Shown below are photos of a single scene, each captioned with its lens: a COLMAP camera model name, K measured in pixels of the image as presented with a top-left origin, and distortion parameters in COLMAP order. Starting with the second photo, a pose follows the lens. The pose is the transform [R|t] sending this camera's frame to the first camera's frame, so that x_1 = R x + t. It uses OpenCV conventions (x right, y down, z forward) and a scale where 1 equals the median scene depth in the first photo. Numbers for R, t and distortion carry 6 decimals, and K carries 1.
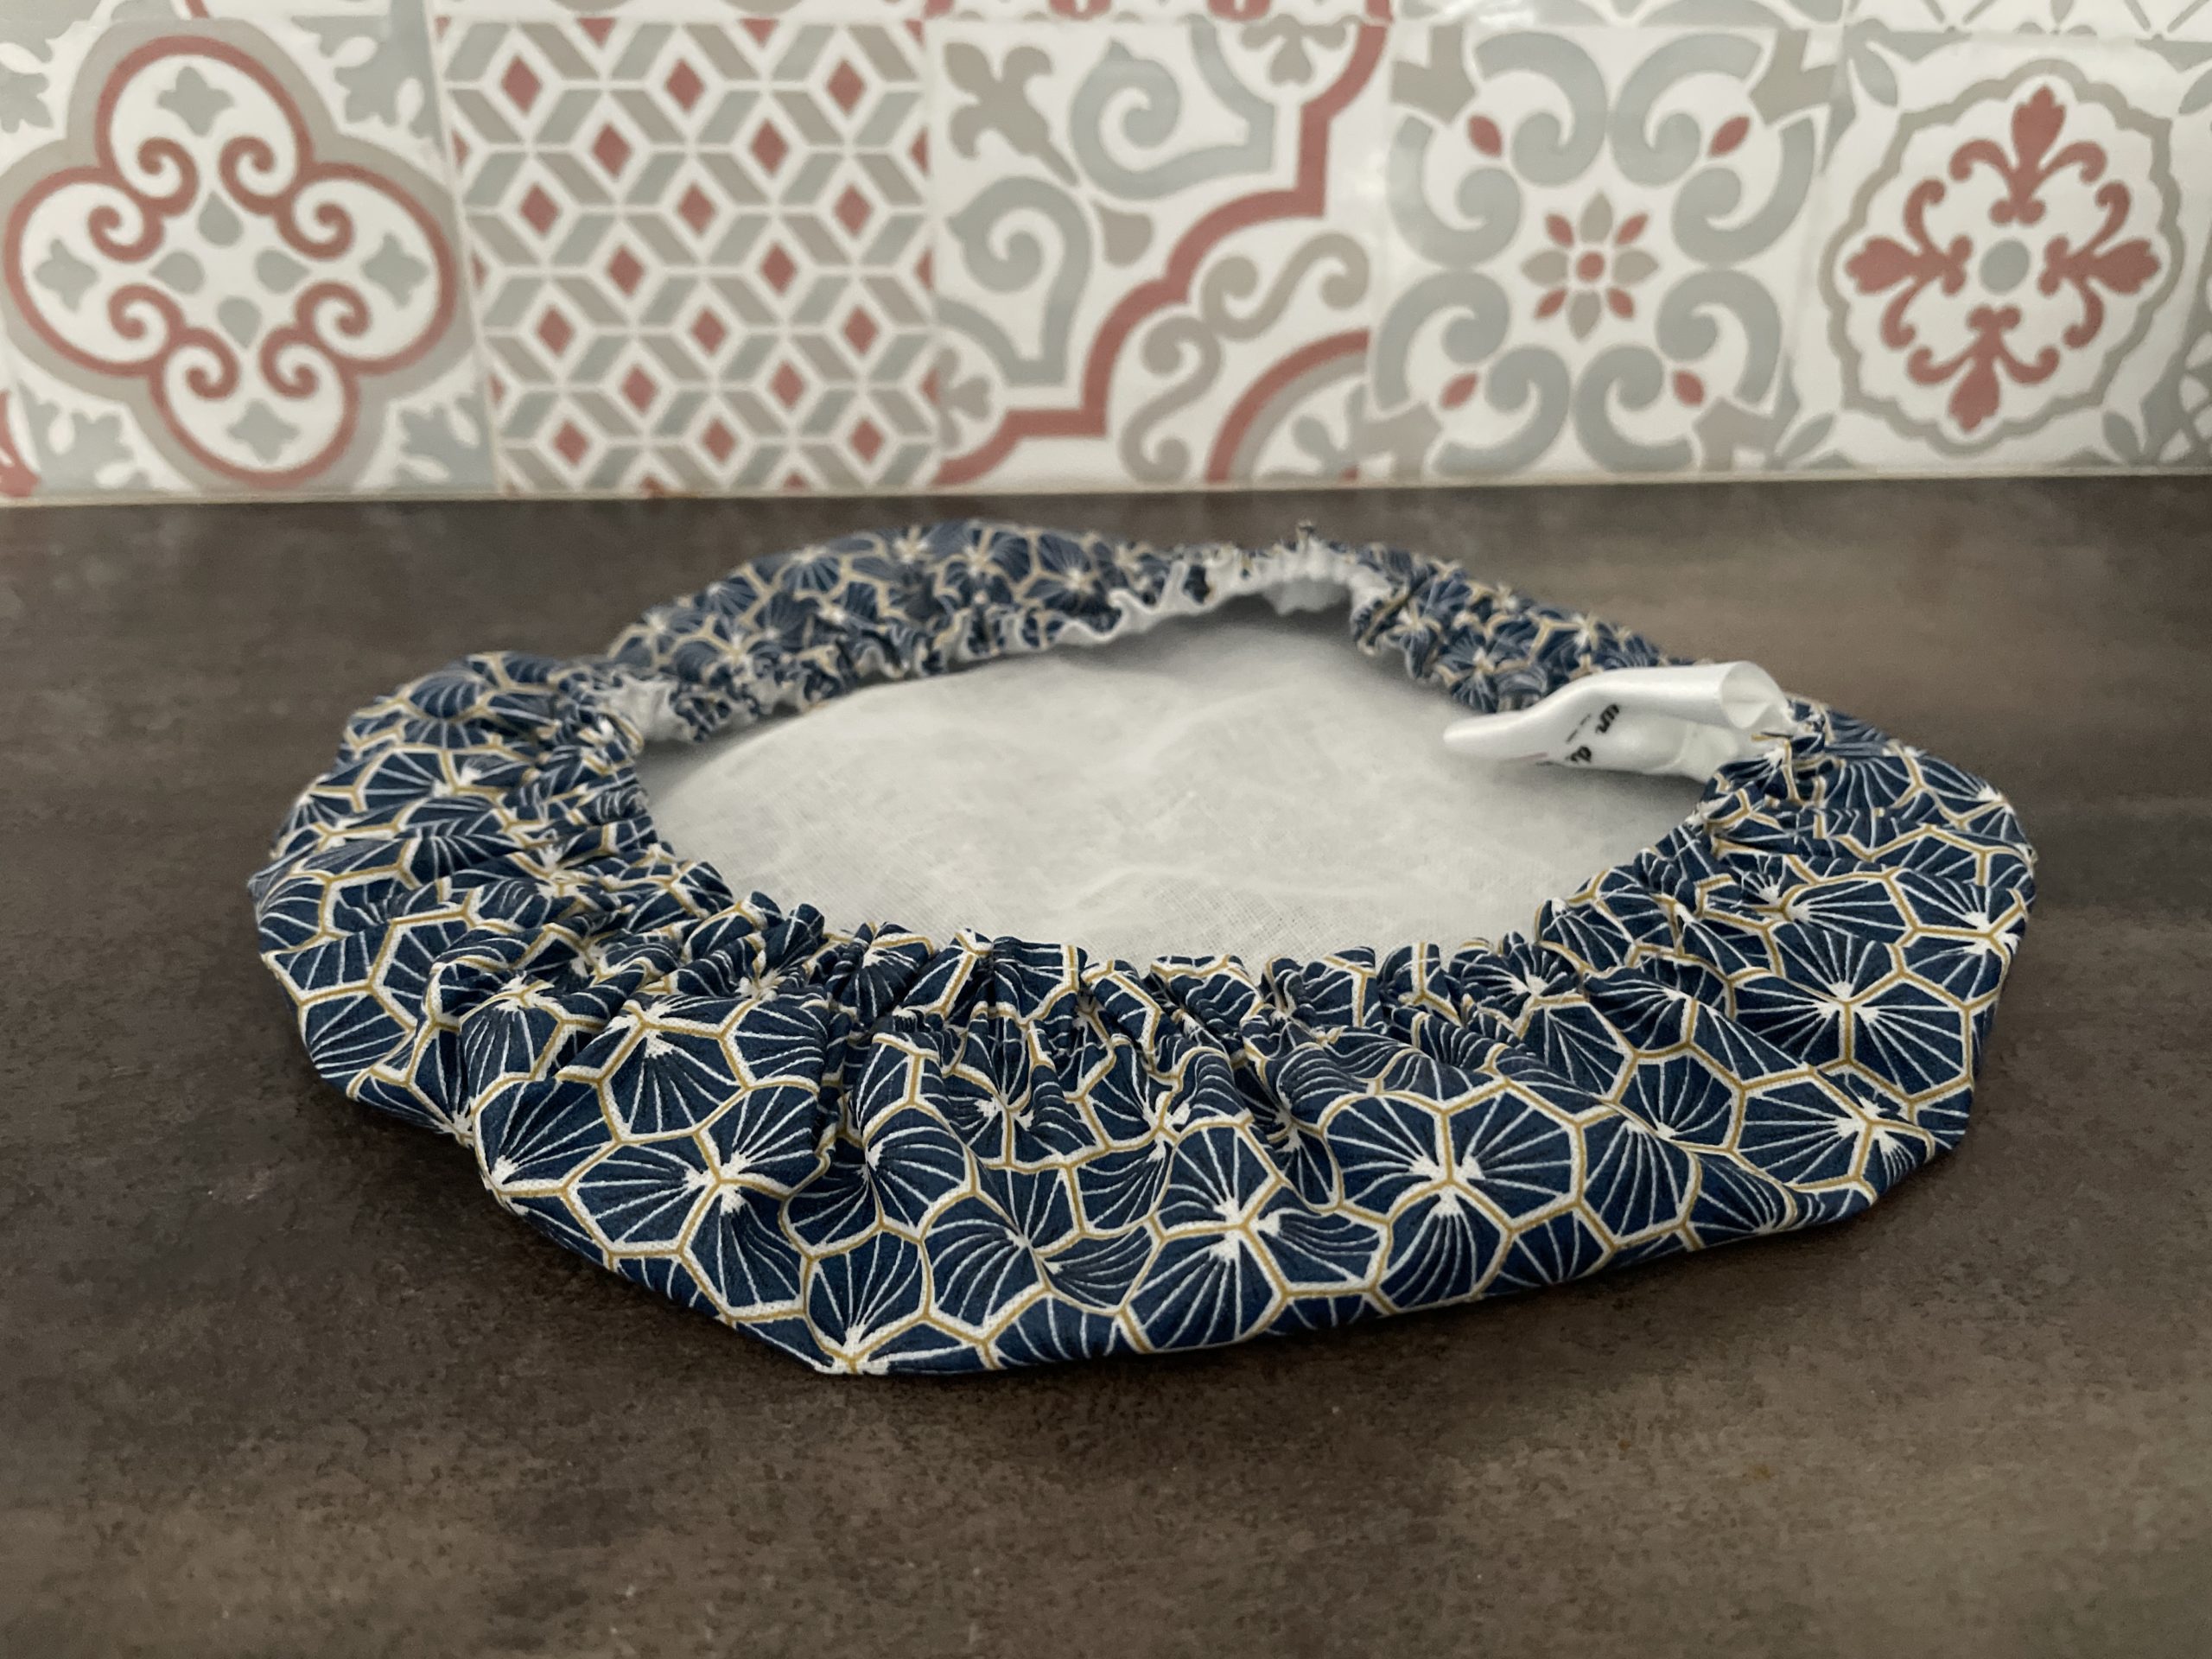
lens RADIAL K [[1675.3, 0, 1115.4], [0, 1675.3, 818.5], [0, 0, 1]] dist [0.057398, -0.106669]
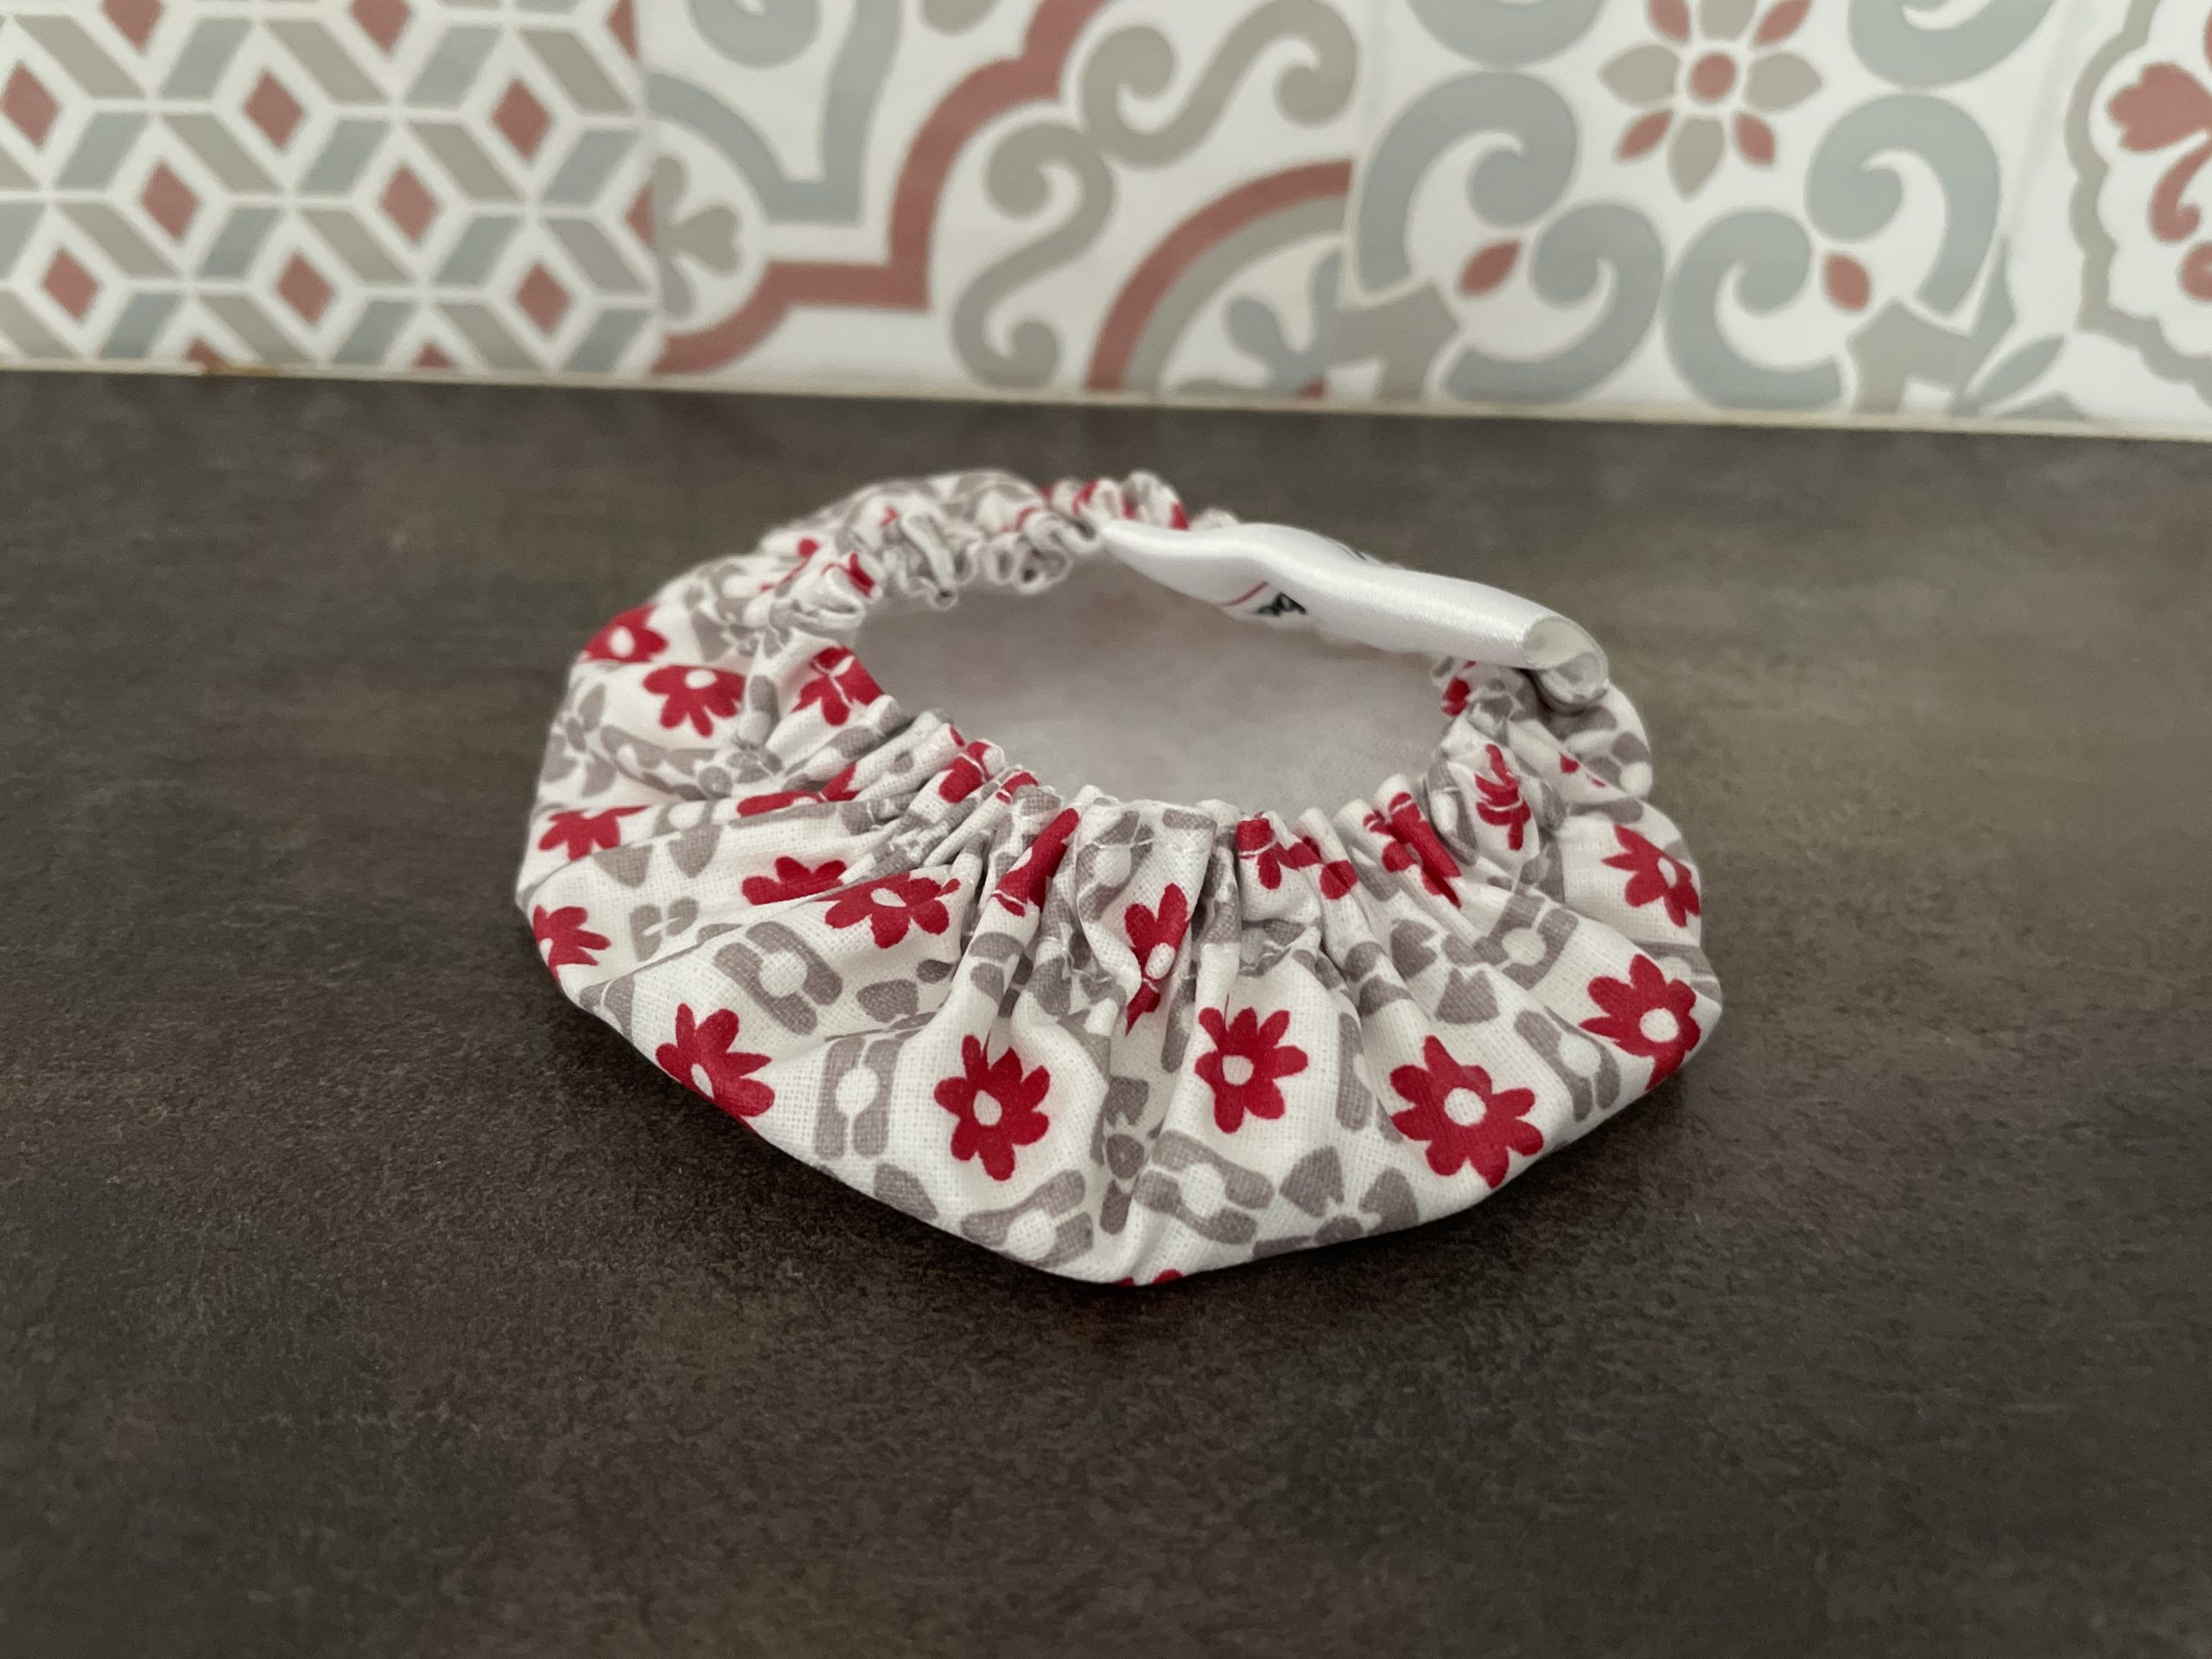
lens RADIAL K [[1711.4, 0, 1112.2], [0, 1711.4, 808.2], [0, 0, 1]] dist [0.040394, -0.099283]
pose [[0.998638, 0.052170, 0.001143, 0.077325], [-0.052070, 0.994812, 0.087398, -0.107386], [0.003423, -0.087338, 0.996173, 0.360640]]
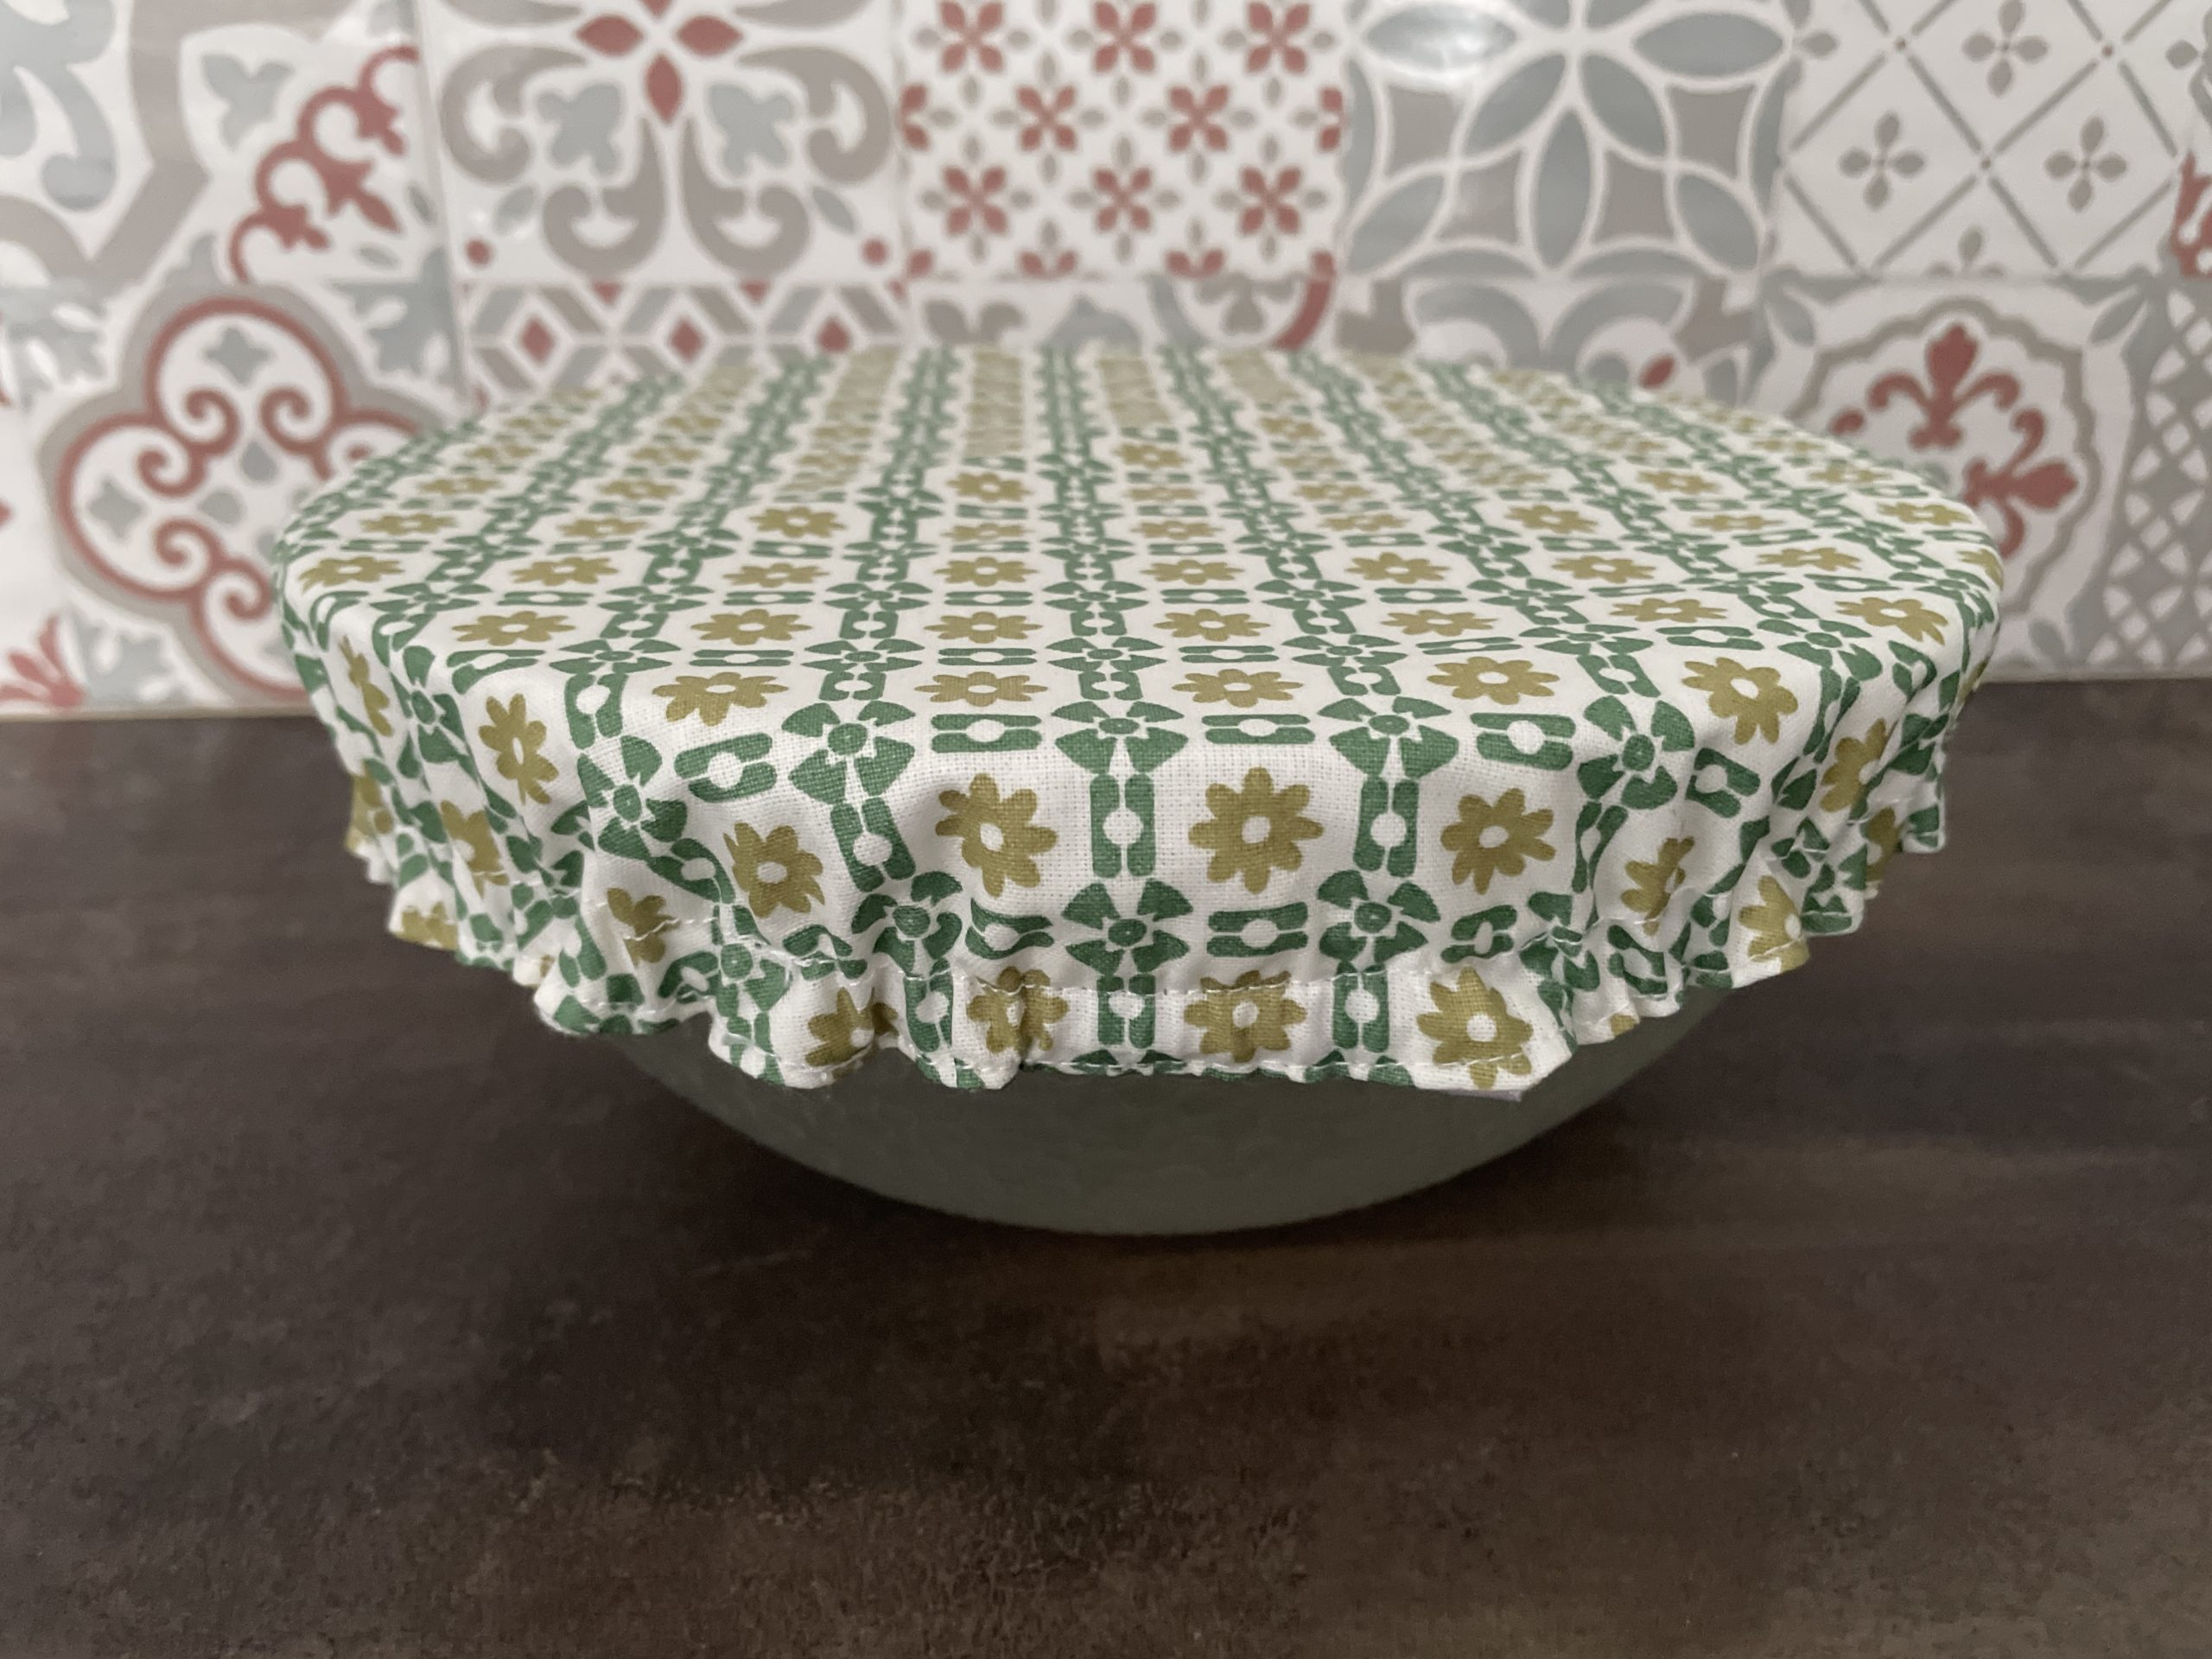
lens RADIAL K [[1675.9, 0, 1110.7], [0, 1675.9, 834.4], [0, 0, 1]] dist [0.058973, -0.109319]
pose [[0.999782, 0.000614, -0.020883, 0.040000], [-0.001986, 0.997834, -0.065748, -0.041891], [0.020797, 0.065775, 0.997618, -0.058970]]
